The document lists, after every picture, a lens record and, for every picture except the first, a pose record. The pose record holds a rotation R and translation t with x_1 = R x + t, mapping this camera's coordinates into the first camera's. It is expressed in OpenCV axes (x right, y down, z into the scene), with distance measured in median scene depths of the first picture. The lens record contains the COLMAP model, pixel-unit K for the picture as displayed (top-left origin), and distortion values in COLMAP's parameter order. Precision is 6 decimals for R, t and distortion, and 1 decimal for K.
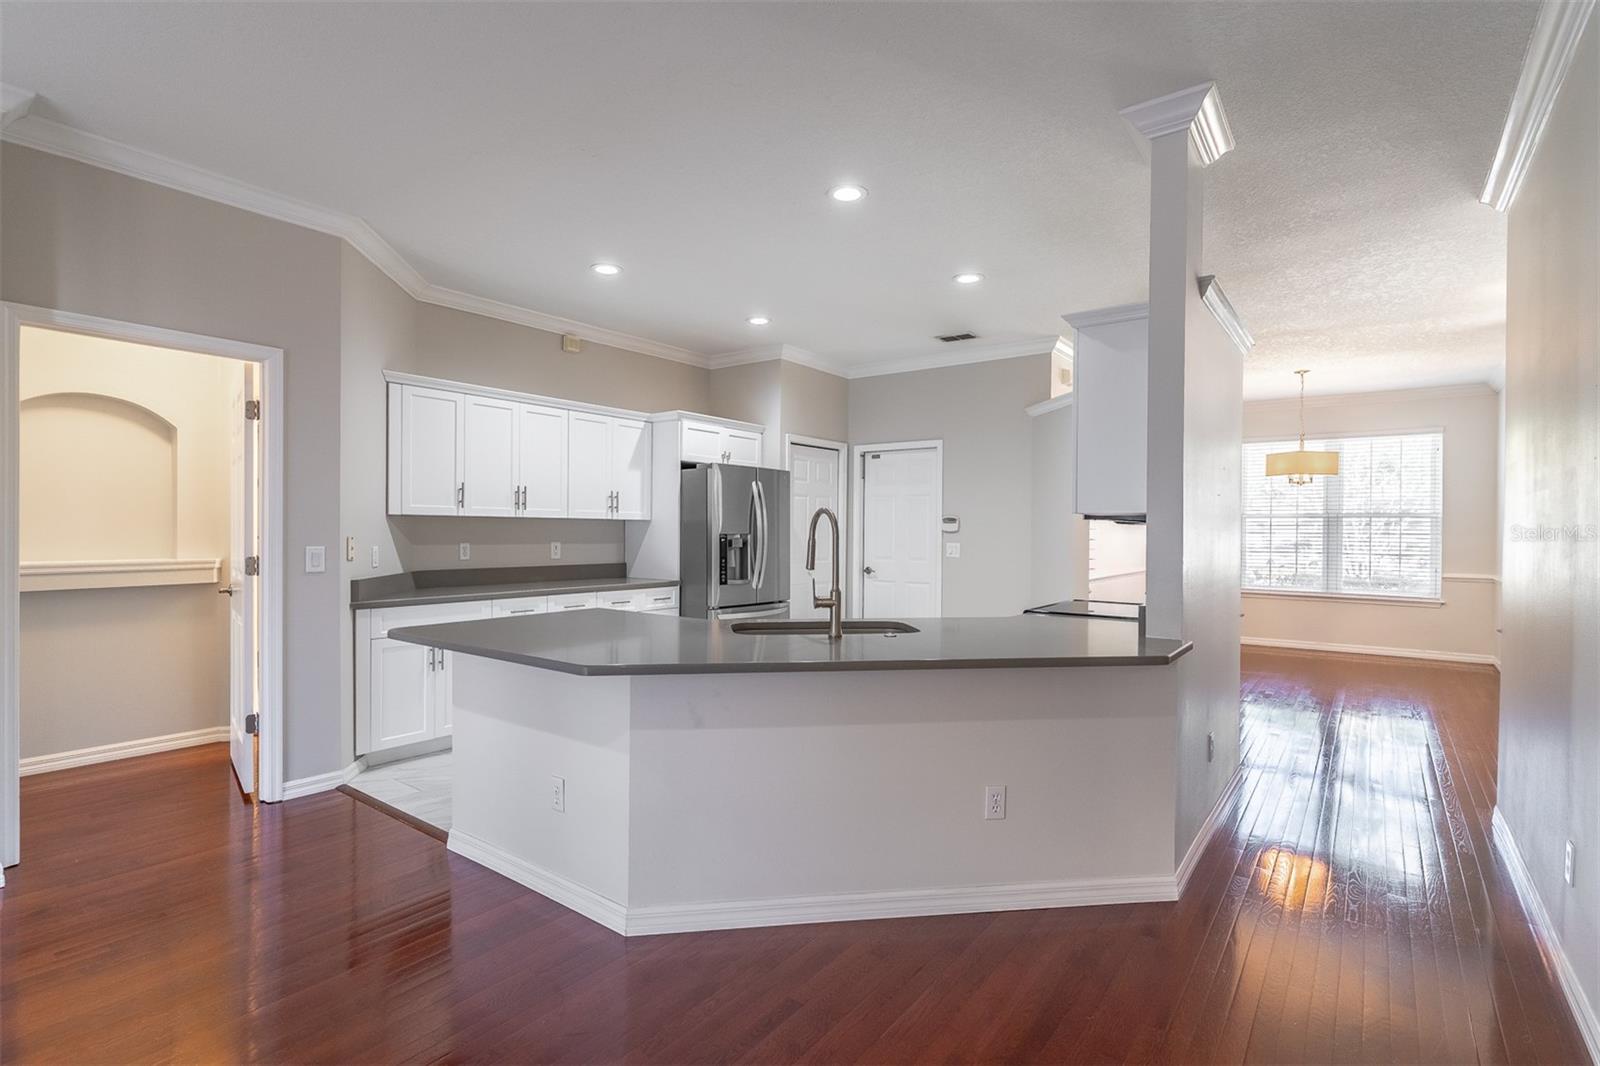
lens RADIAL K [[758.0, 0, 804.6], [0, 758.0, 538.2], [0, 0, 1]] dist [0.003059, 0.000542]
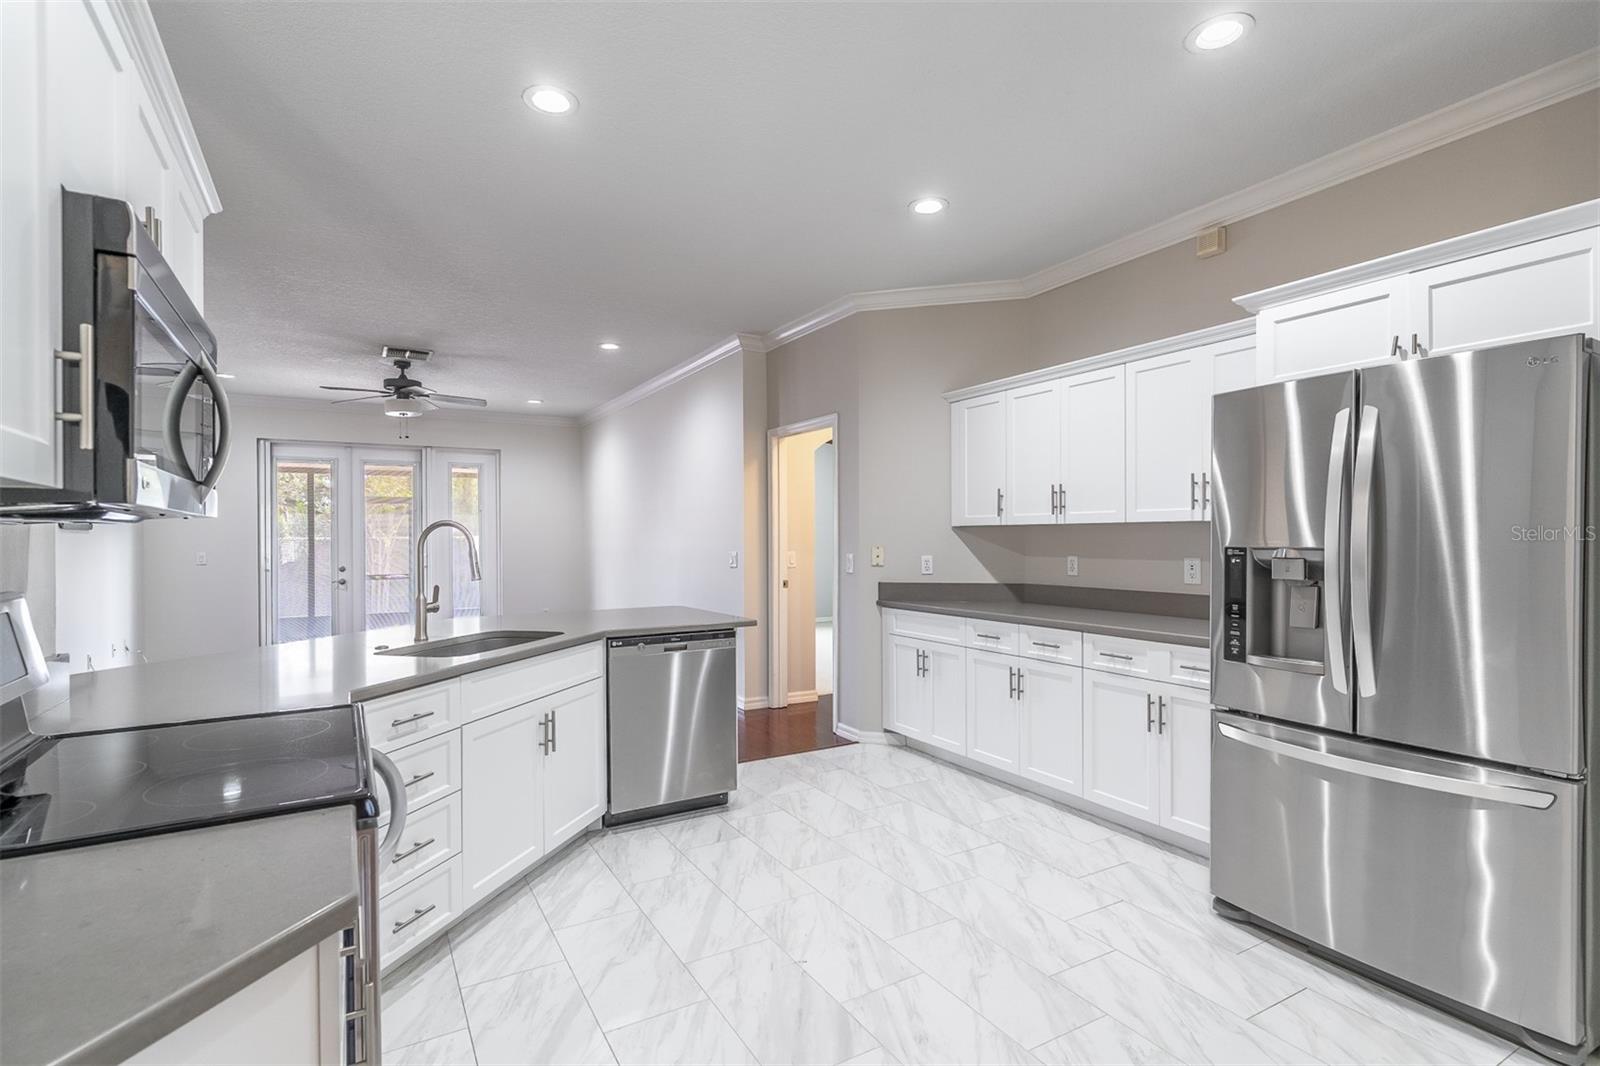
lens RADIAL K [[758.0, 0, 796.9], [0, 758.0, 540.6], [0, 0, 1]] dist [0.003059, 0.000542]
pose [[-0.385207, -0.002376, -0.922827, 0.461662], [-0.007373, 0.999973, 0.000503, -0.009182], [0.922801, 0.006998, -0.385214, 1.068067]]
